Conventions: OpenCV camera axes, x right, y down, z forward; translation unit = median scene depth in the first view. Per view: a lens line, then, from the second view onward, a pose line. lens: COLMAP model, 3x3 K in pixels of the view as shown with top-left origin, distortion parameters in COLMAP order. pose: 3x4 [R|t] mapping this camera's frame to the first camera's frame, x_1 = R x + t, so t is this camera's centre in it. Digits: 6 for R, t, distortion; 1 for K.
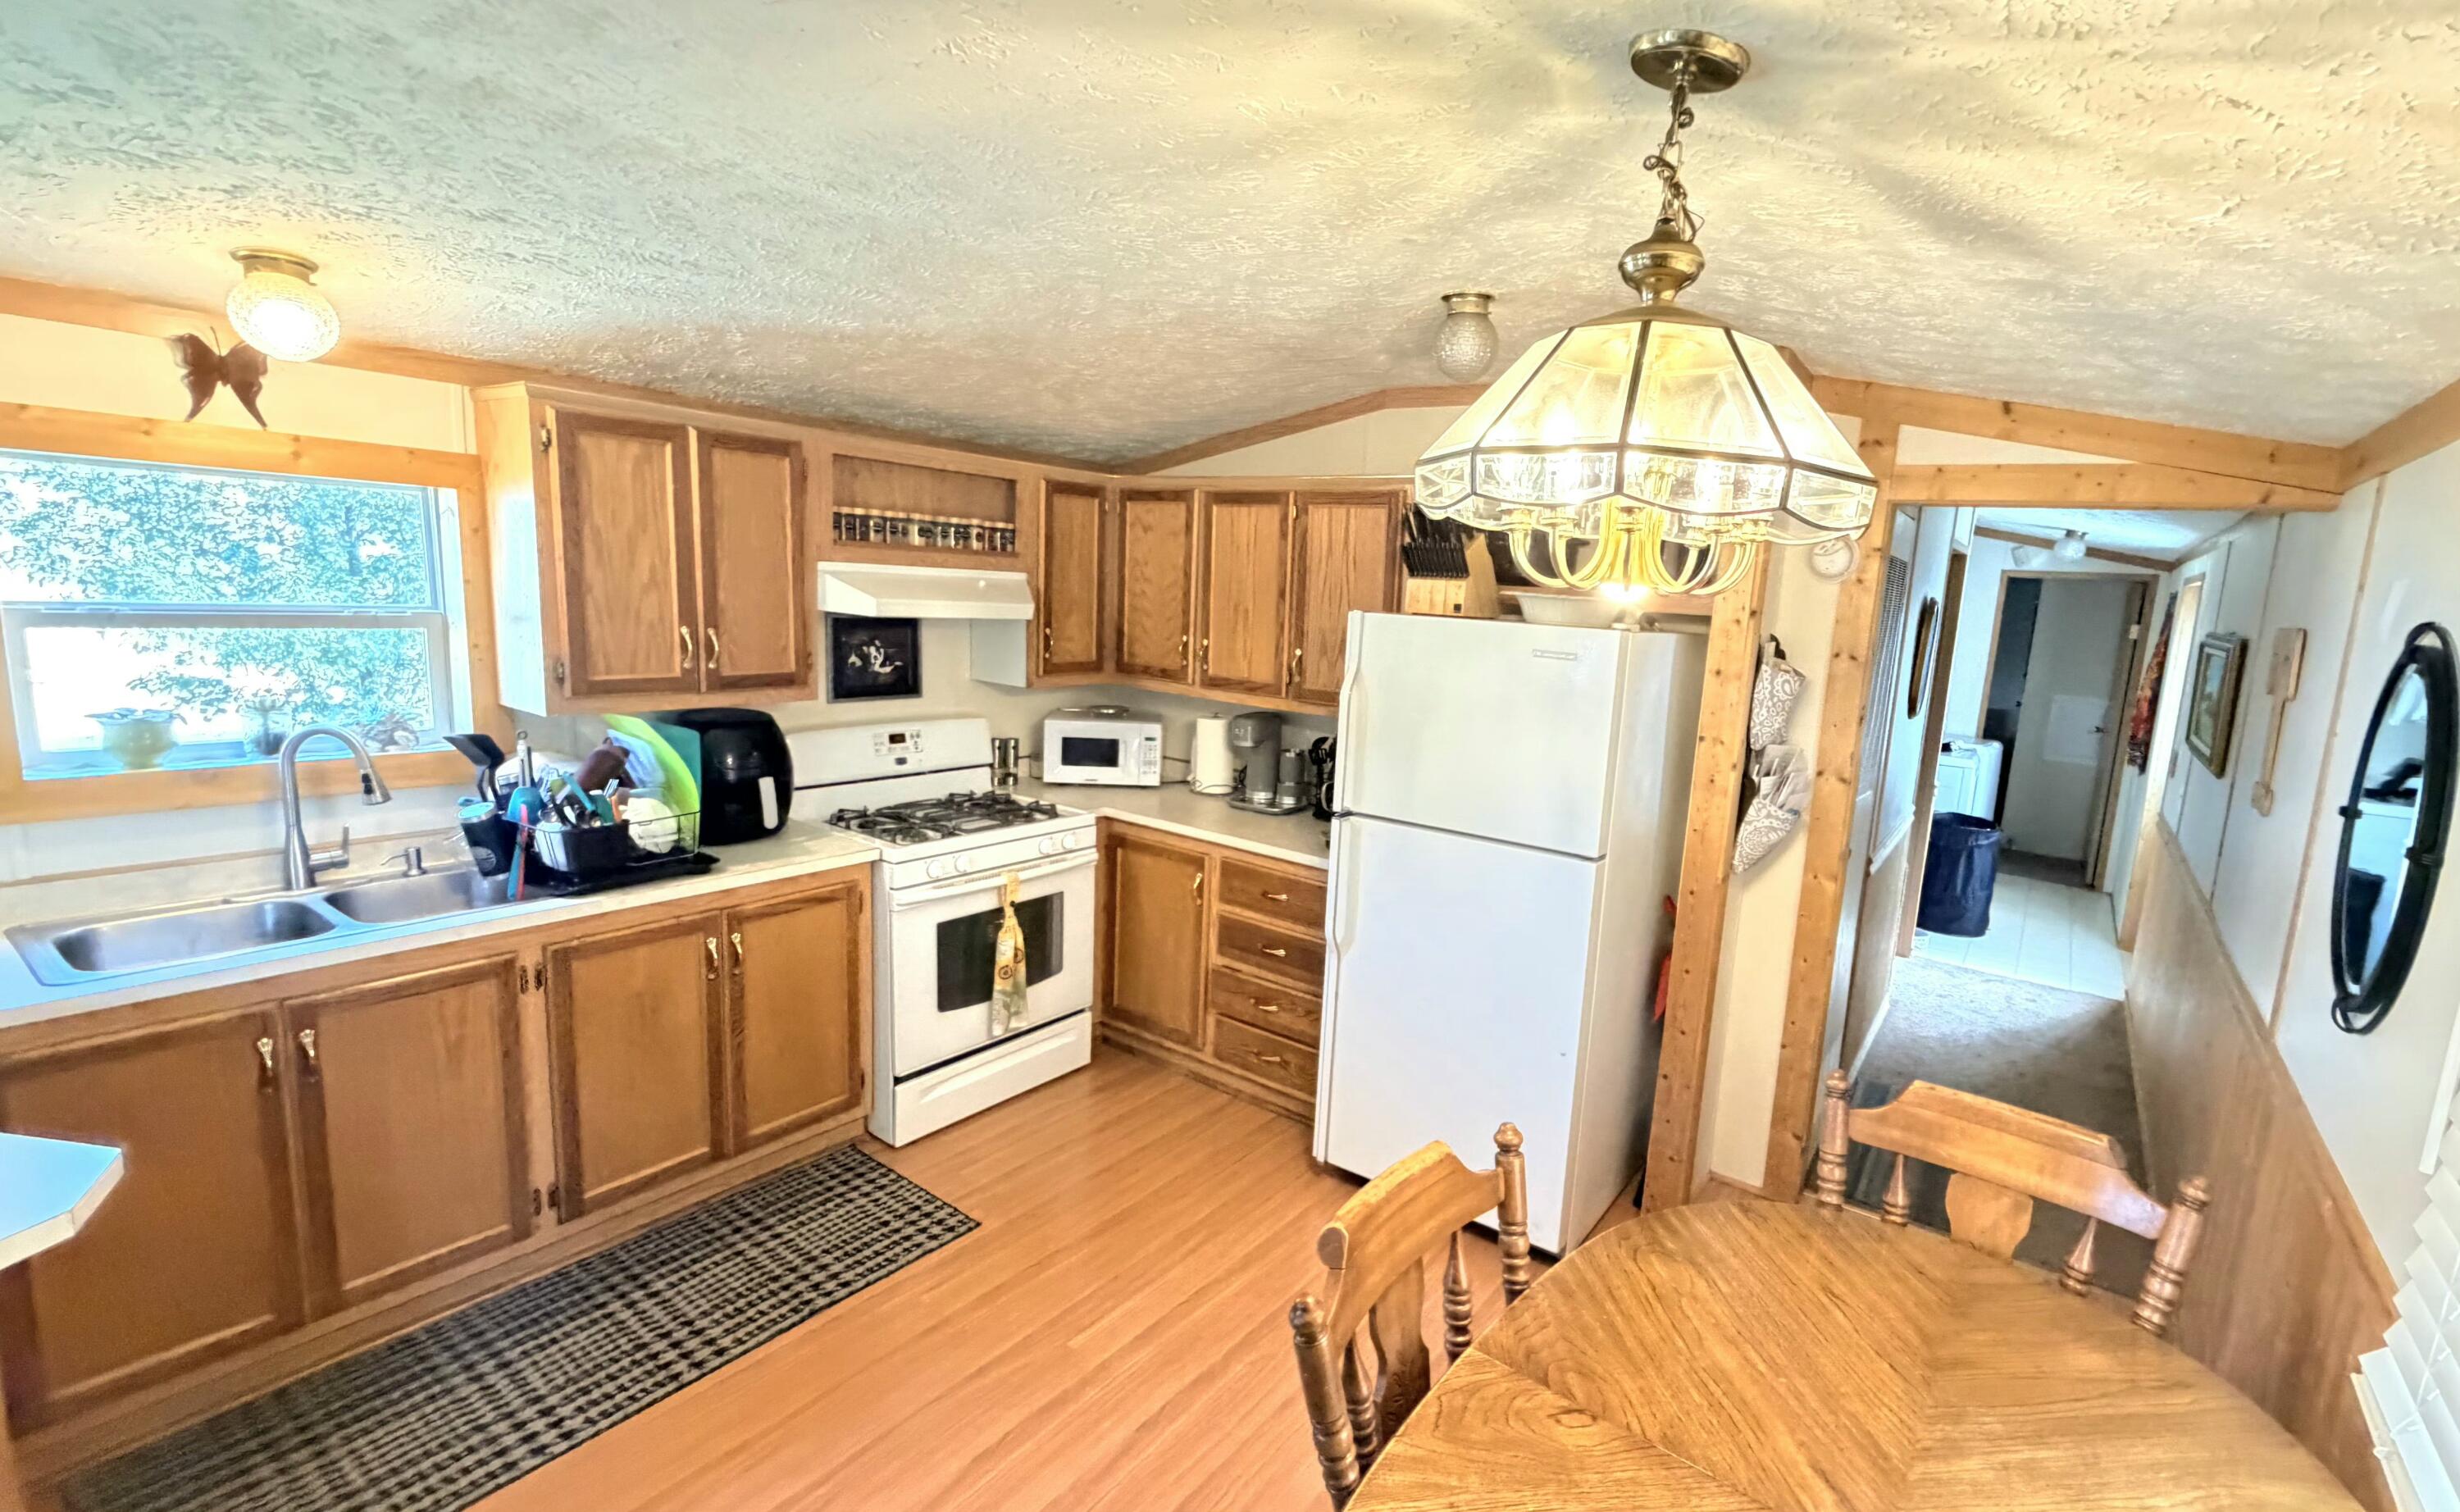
lens RADIAL K [[1081.2, 0, 1331.4], [0, 1081.2, 749.7], [0, 0, 1]] dist [0.001241, 0.000079]
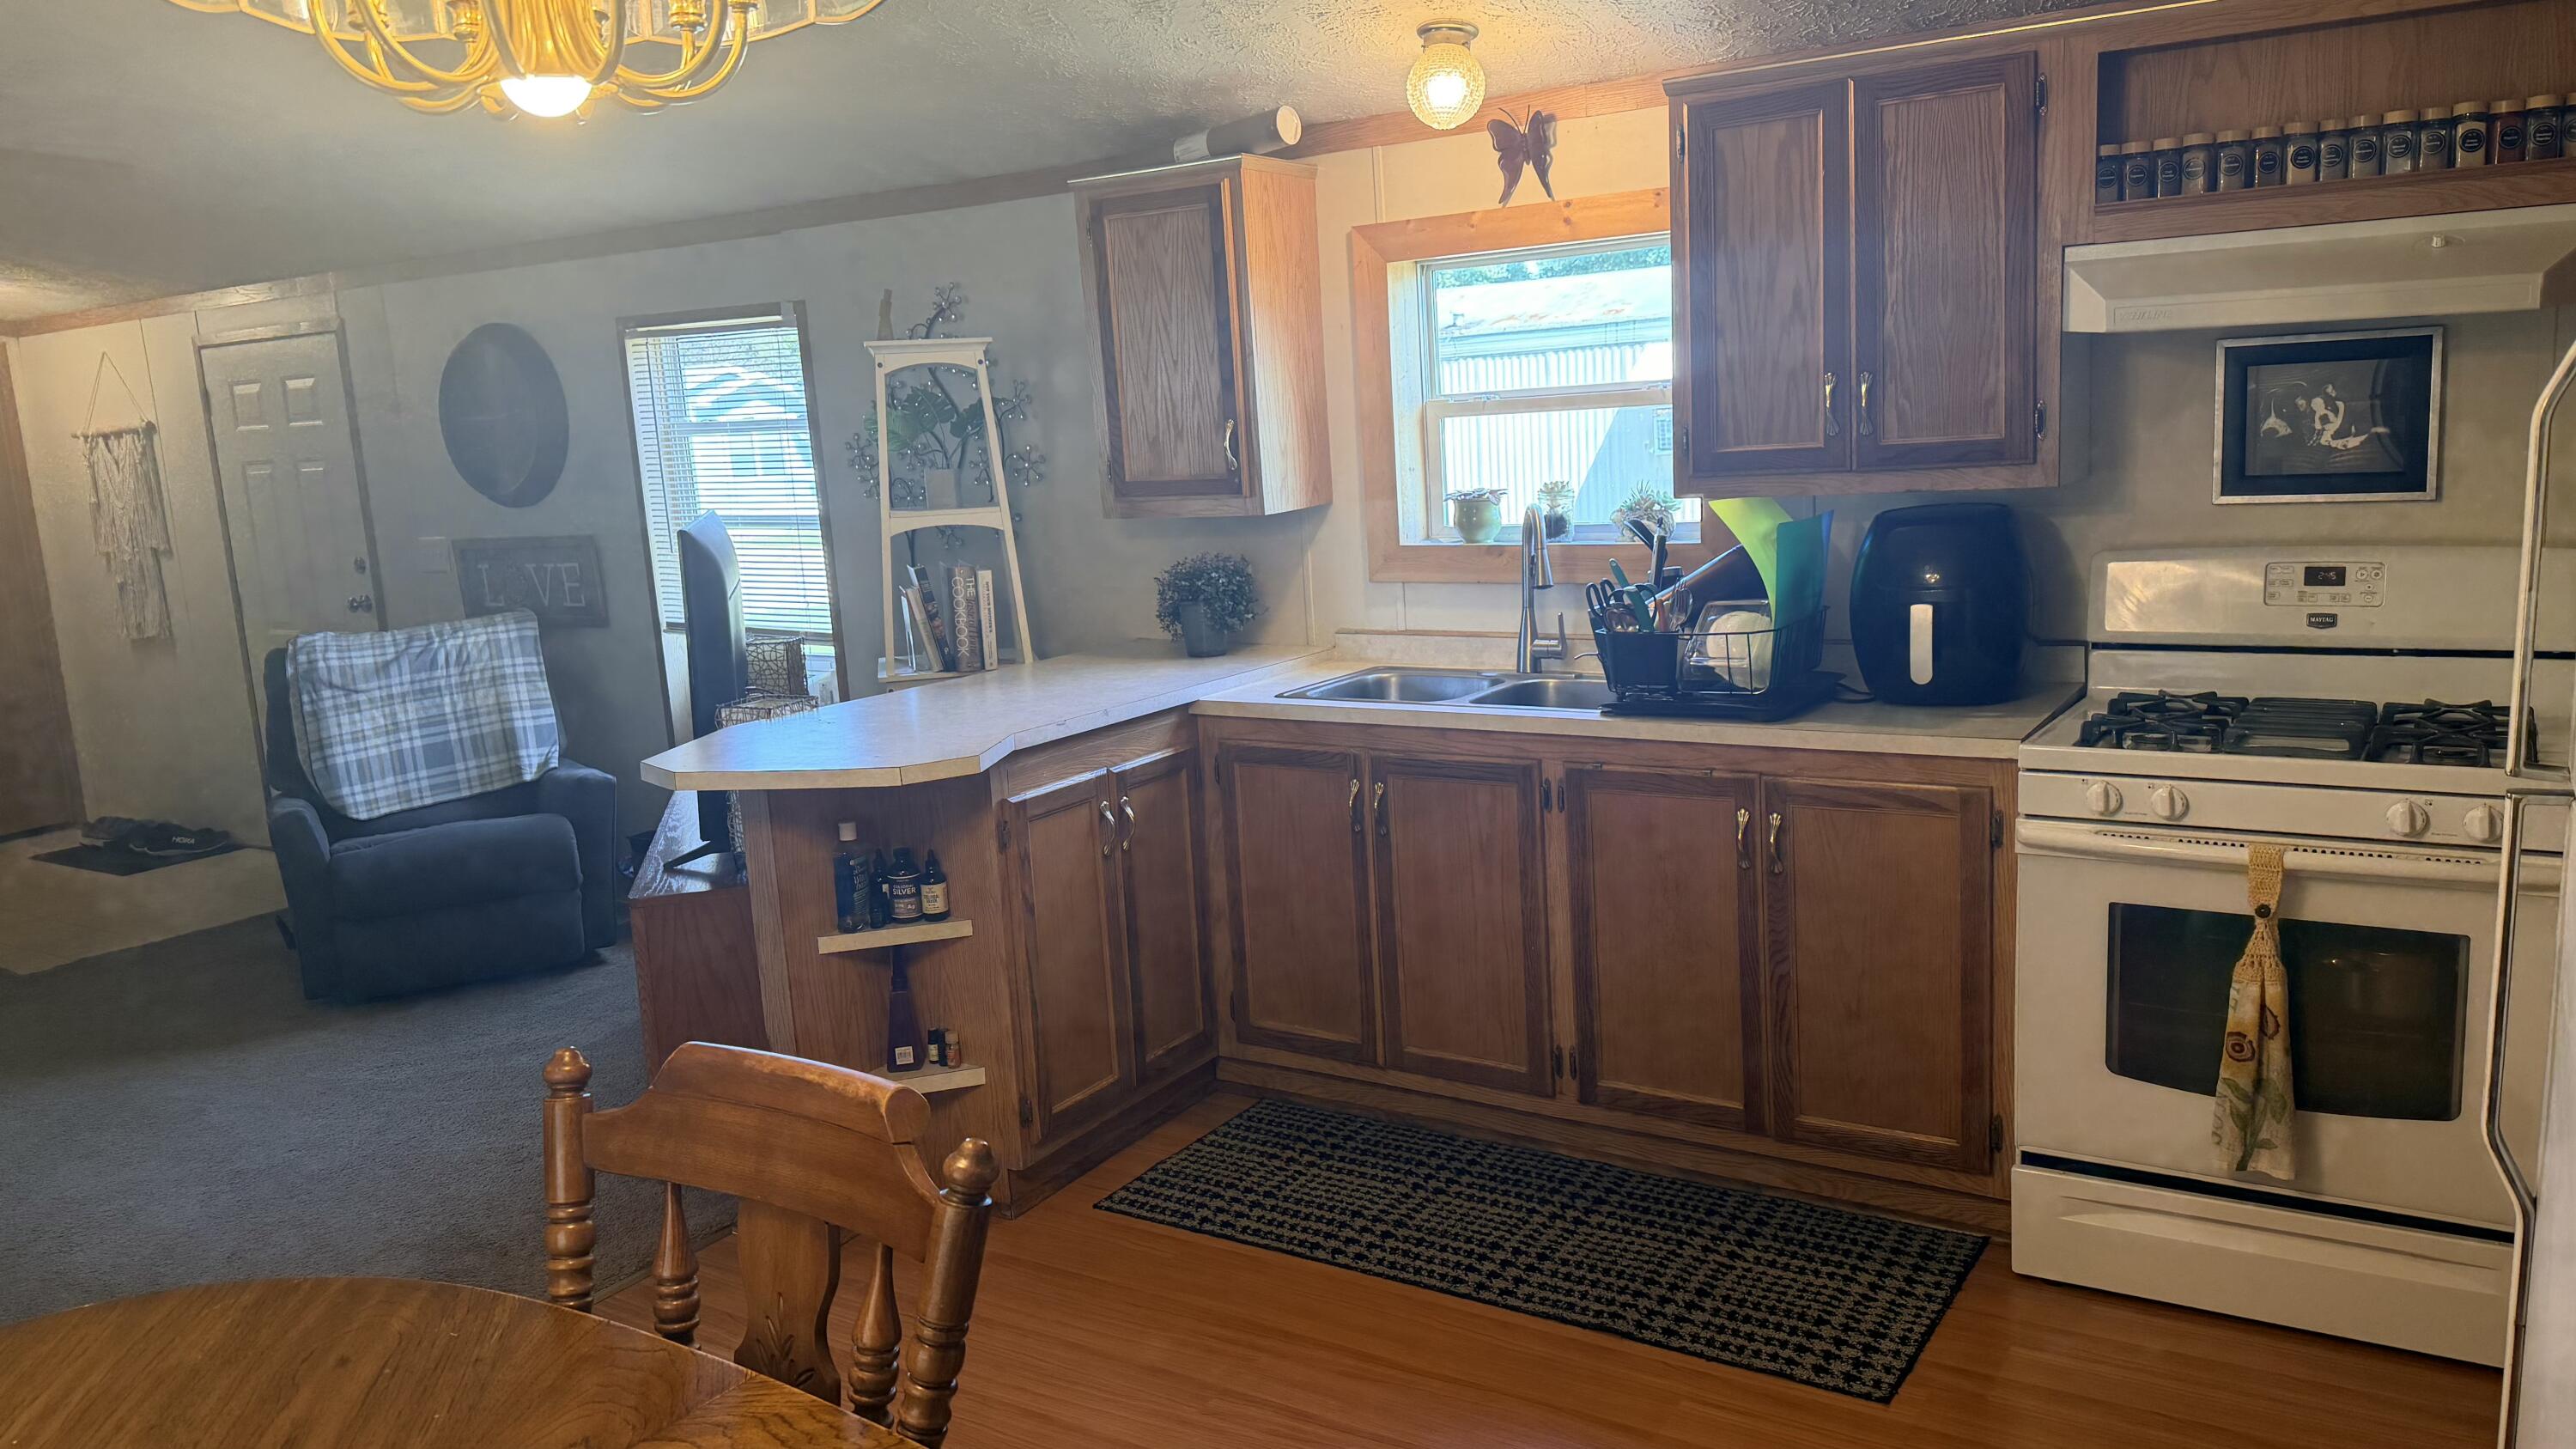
lens RADIAL K [[1813.7, 0, 1288.0], [0, 1813.7, 724.5], [0, 0, 1]] dist [0.000255, -0.002479]
pose [[0.023171, 0.108273, -0.993851, 0.455950], [-0.096425, 0.989725, 0.105575, 0.016223], [0.995071, 0.093386, 0.033373, 0.501076]]
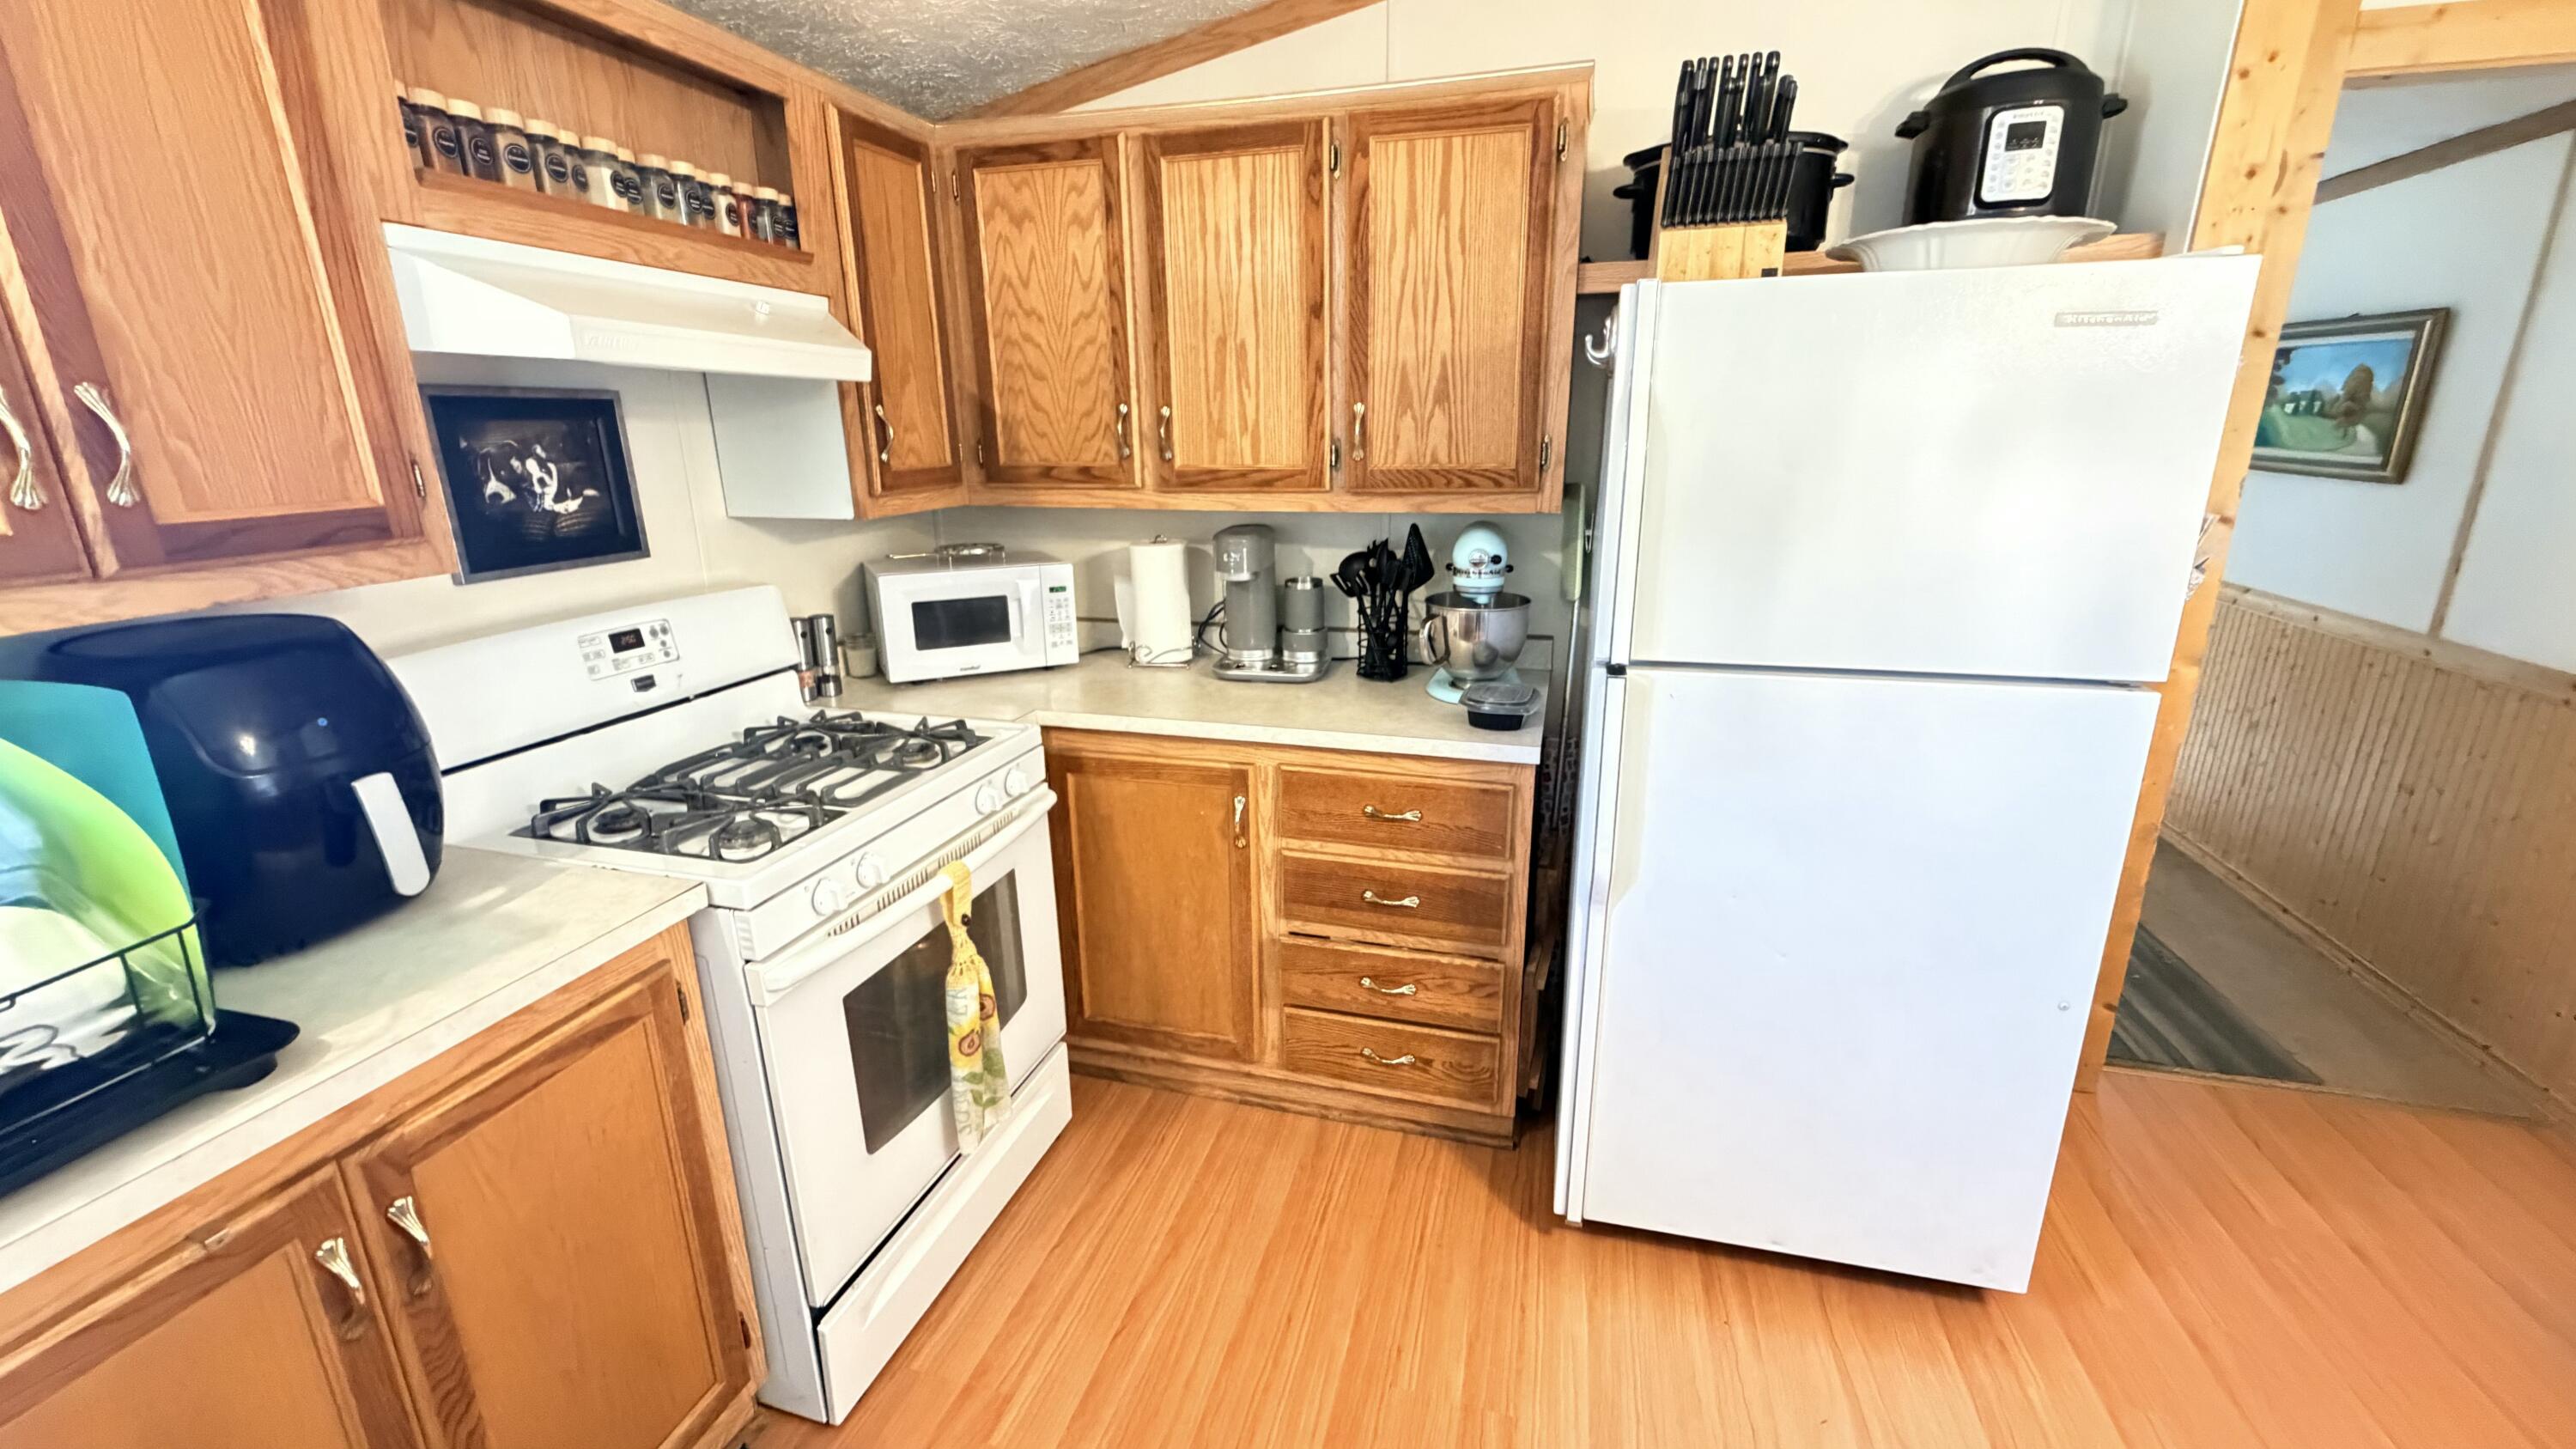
lens RADIAL K [[1034.7, 0, 1280.0], [0, 1034.7, 724.9], [0, 0, 1]] dist [-0.000476, -0.000084]
pose [[0.946209, -0.153592, 0.284777, -0.260914], [0.113379, 0.981736, 0.152774, -0.010964], [-0.303040, -0.112268, 0.946342, 0.451972]]
